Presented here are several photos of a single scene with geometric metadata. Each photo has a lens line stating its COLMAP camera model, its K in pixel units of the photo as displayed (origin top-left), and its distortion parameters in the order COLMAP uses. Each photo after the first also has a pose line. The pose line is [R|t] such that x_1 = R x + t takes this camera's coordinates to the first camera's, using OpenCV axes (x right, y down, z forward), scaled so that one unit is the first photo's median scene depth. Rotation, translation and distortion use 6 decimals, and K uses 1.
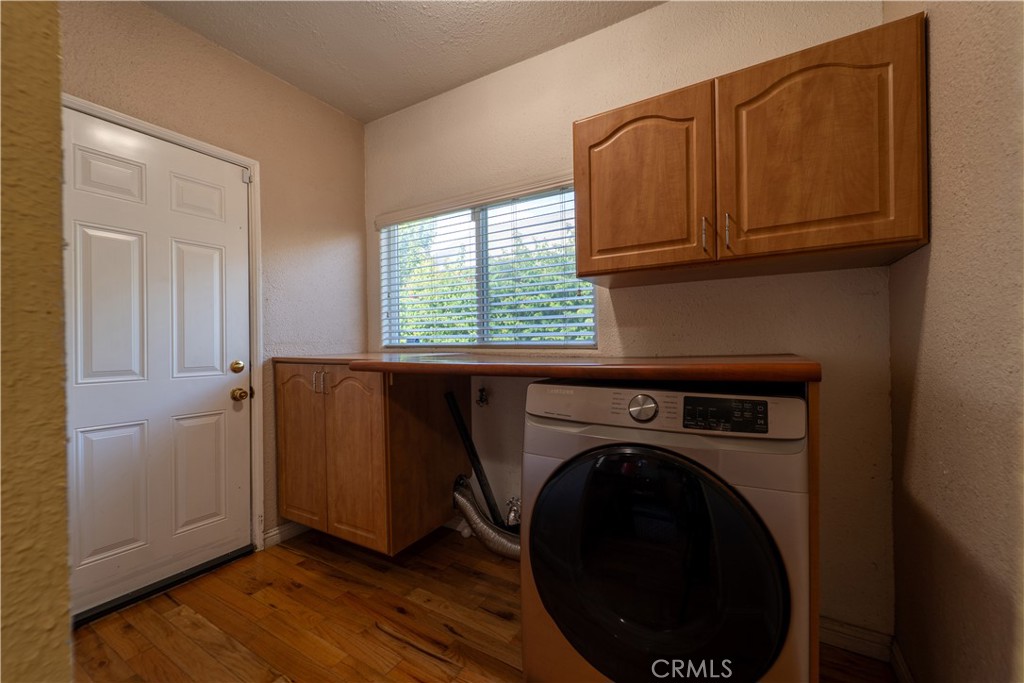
lens RADIAL K [[409.1, 0, 505.7], [0, 409.1, 343.9], [0, 0, 1]] dist [0.012774, -0.003251]
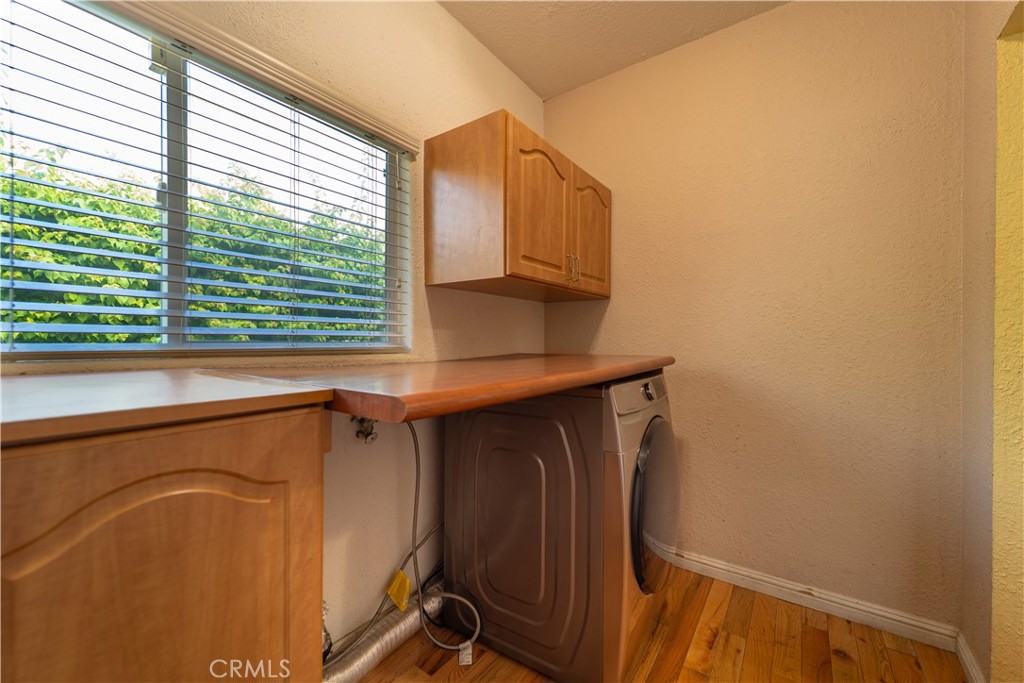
lens RADIAL K [[409.1, 0, 505.7], [0, 409.1, 343.9], [0, 0, 1]] dist [0.012774, -0.003251]
pose [[0.064588, 0.005250, 0.997898, -0.817183], [0.004744, 0.999973, -0.005568, -0.001626], [-0.997901, 0.005094, 0.064561, 1.006235]]
